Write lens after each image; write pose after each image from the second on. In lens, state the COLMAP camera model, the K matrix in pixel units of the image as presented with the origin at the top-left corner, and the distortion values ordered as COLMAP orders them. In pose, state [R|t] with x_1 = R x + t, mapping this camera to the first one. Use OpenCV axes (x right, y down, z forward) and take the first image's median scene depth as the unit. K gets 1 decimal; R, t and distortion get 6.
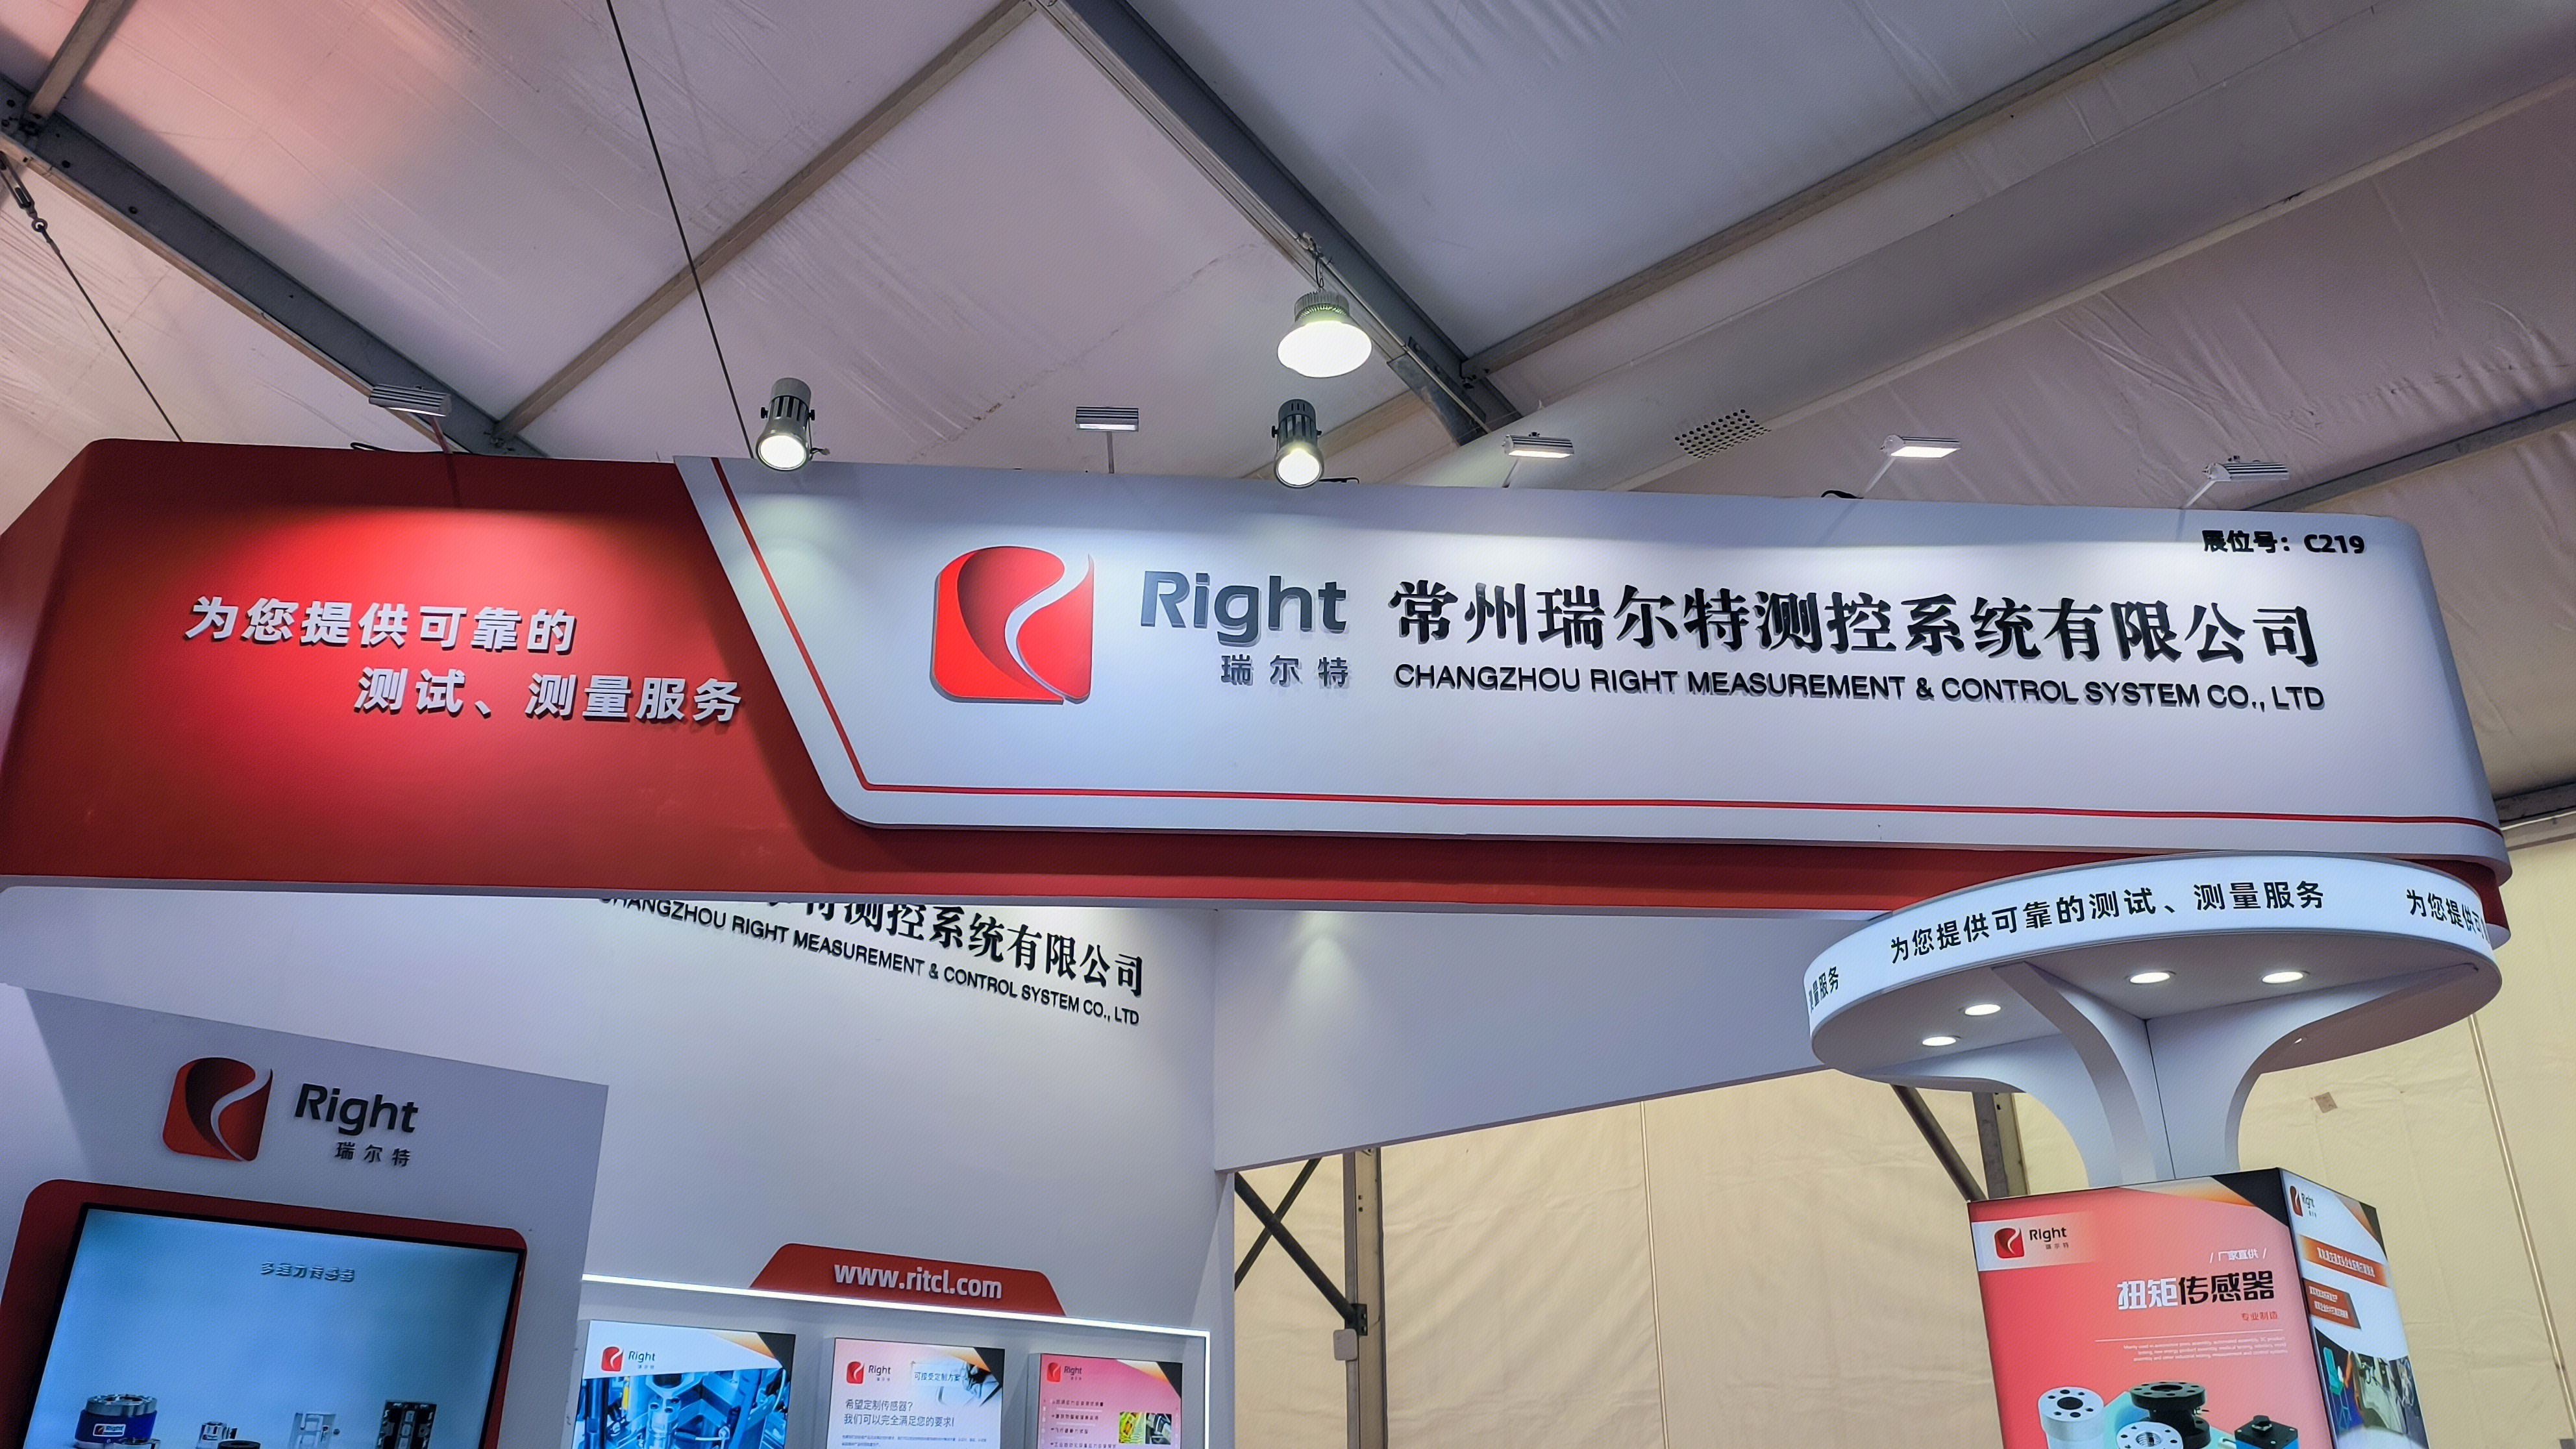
lens RADIAL K [[1873.8, 0, 1288.0], [0, 1873.8, 724.5], [0, 0, 1]] dist [-0.057055, 0.186457]
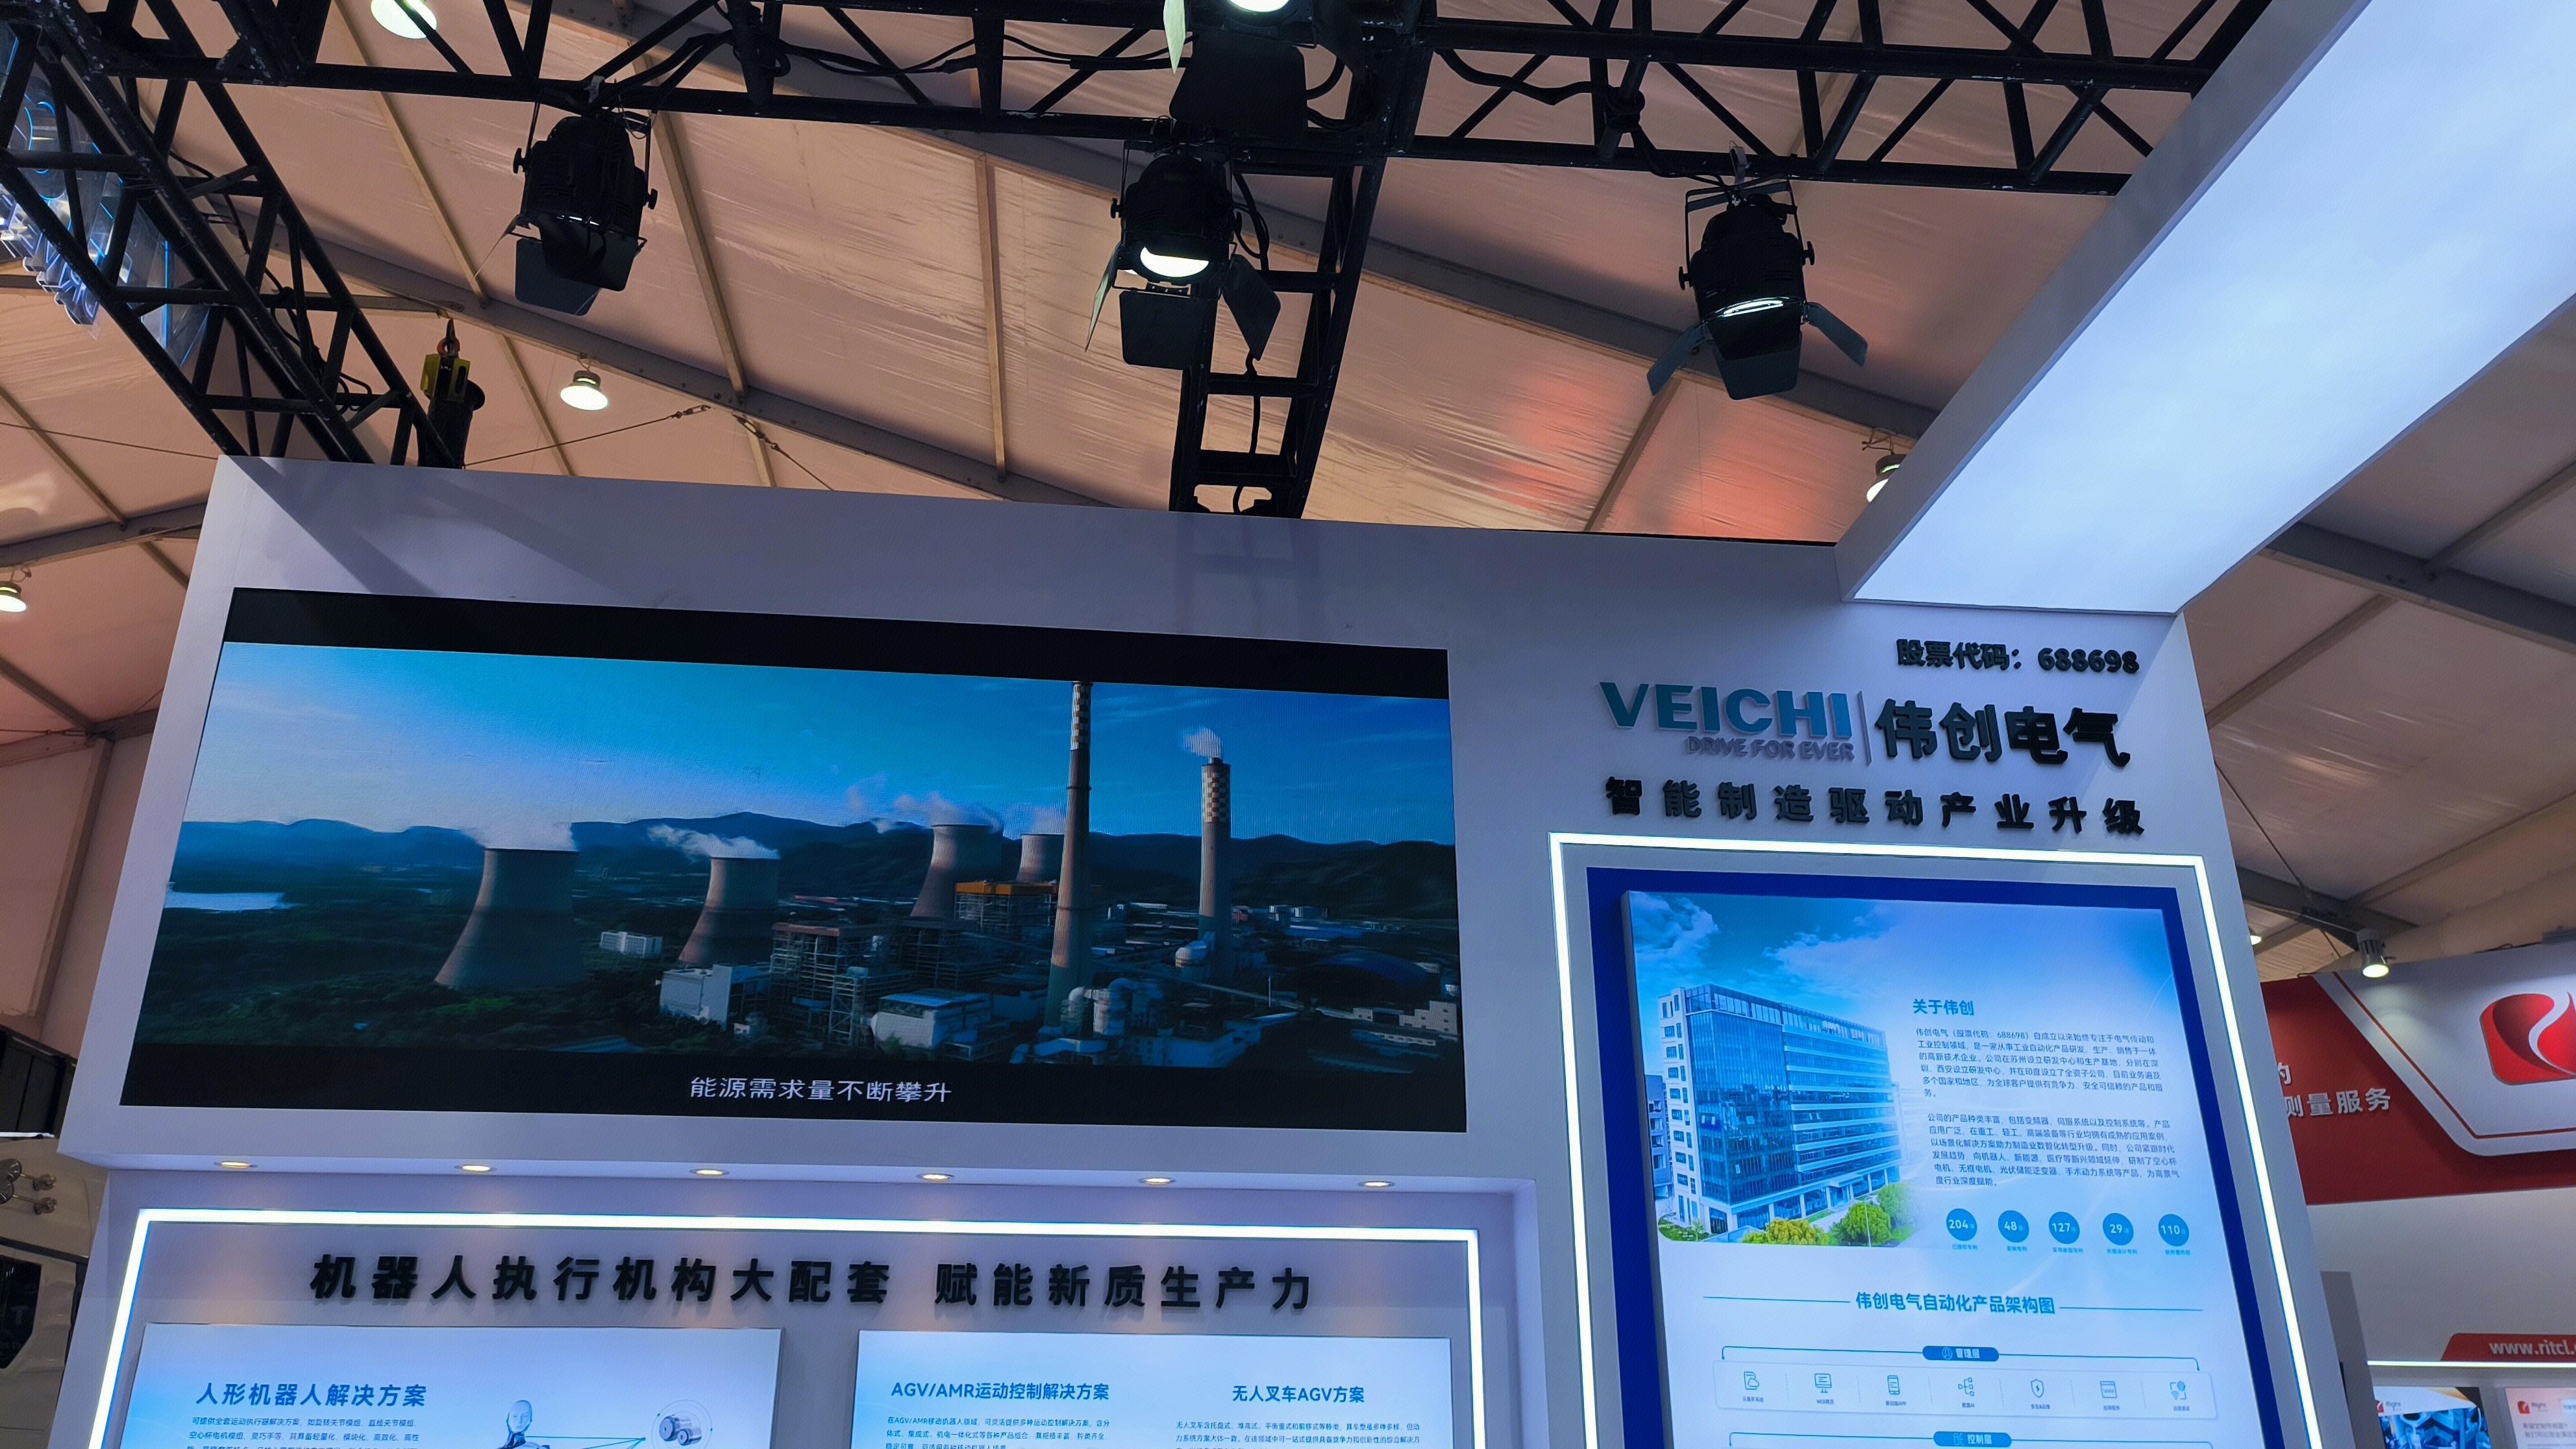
lens RADIAL K [[1872.0, 0, 1288.0], [0, 1872.0, 724.5], [0, 0, 1]] dist [-0.005464, -0.001668]
pose [[0.753988, -0.237320, -0.612520, 0.112219], [0.250482, 0.965876, -0.065893, -0.445630], [0.607256, -0.103742, 0.787704, -1.005343]]
